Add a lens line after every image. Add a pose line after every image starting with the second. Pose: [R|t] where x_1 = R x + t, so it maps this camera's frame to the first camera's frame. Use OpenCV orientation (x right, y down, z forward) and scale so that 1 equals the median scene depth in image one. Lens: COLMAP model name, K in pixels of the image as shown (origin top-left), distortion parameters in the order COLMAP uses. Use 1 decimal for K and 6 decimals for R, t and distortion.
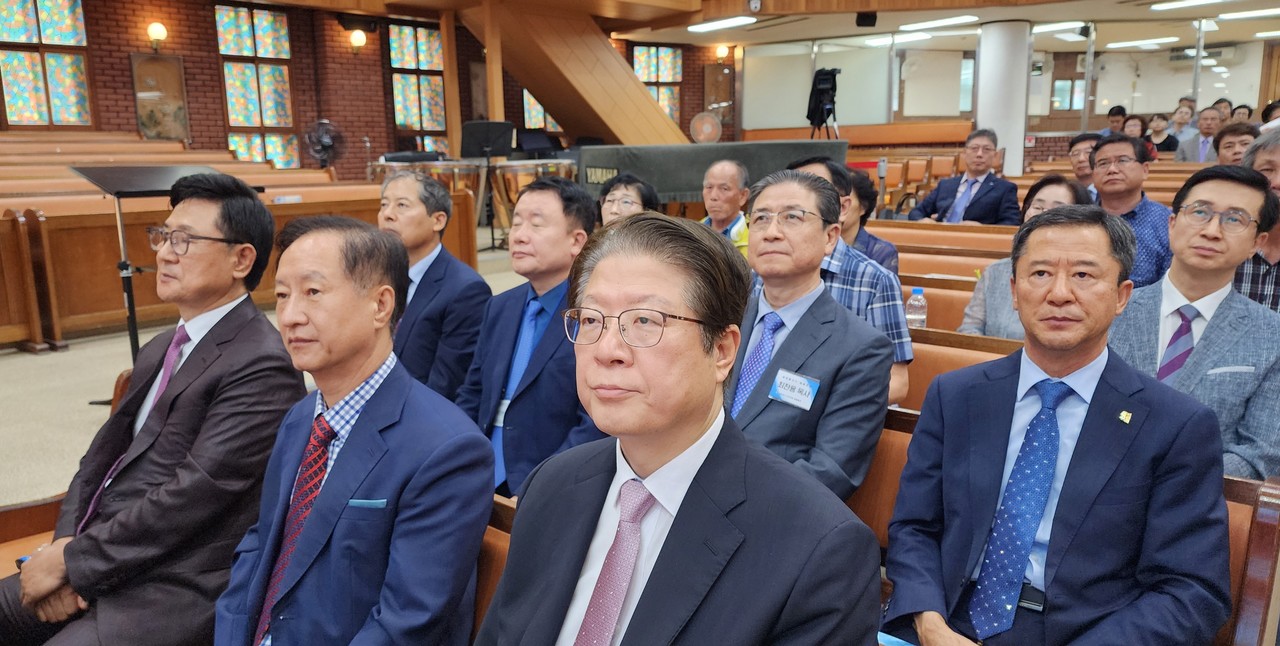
lens RADIAL K [[892.7, 0, 640.2], [0, 892.7, 286.5], [0, 0, 1]] dist [0.001033, -0.002347]
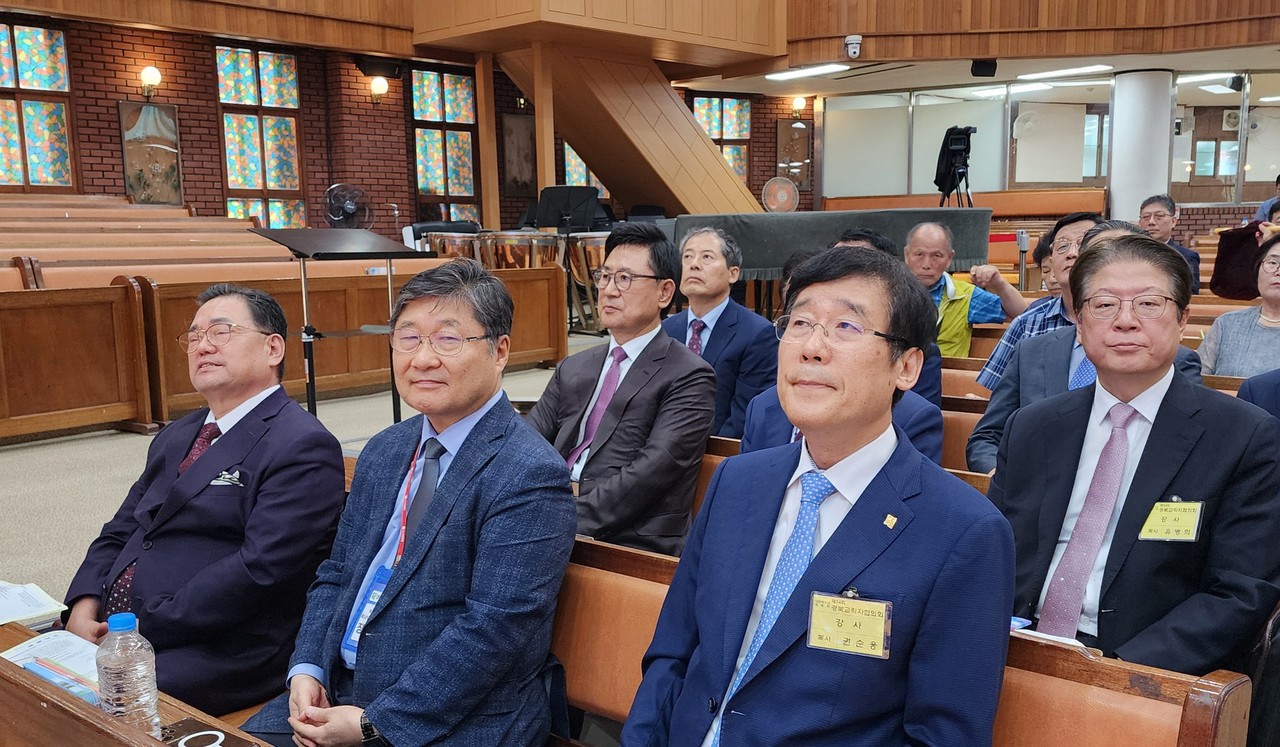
lens RADIAL K [[1207.6, 0, 640.0], [0, 1207.6, 373.5], [0, 0, 1]] dist [0.011950, -0.001841]
pose [[0.999607, 0.001587, 0.027998, -0.104175], [-0.000702, 0.999501, -0.031574, 0.026272], [-0.028035, 0.031541, 0.999109, -0.126309]]
